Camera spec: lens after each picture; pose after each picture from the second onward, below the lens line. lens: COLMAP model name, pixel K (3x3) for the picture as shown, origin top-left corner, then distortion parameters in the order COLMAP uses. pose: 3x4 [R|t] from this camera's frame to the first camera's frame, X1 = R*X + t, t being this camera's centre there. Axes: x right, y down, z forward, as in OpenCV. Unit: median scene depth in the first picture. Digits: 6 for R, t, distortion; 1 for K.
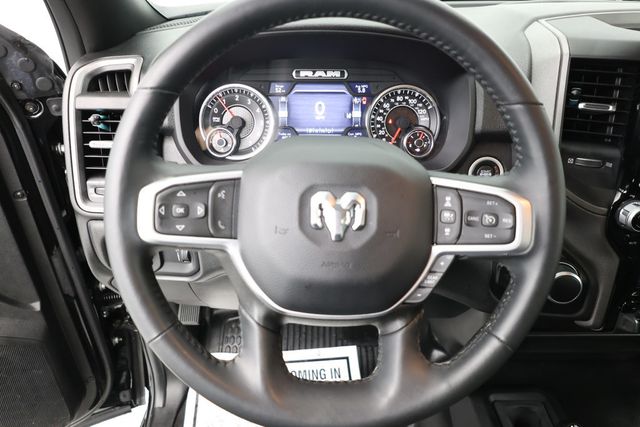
lens RADIAL K [[474.6, 0, 317.0], [0, 474.6, 214.8], [0, 0, 1]] dist [0.001482, -0.004716]
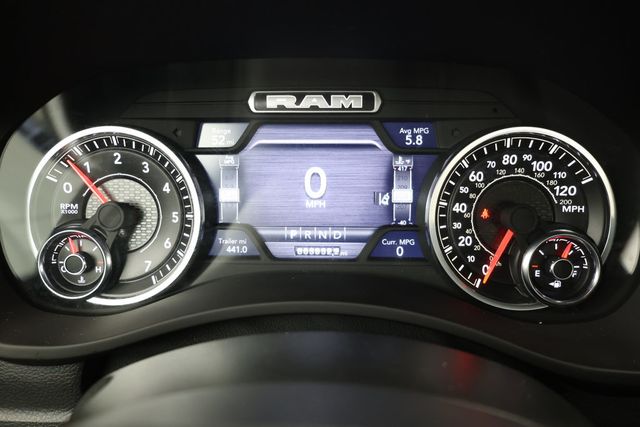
lens RADIAL K [[487.2, 0, 322.5], [0, 487.2, 212.2], [0, 0, 1]] dist [0.025250, 0.002633]
pose [[0.999896, -0.001259, -0.014342, 0.019319], [-0.000089, 0.995607, -0.093632, -0.159119], [0.014397, 0.093623, 0.995504, 0.577949]]
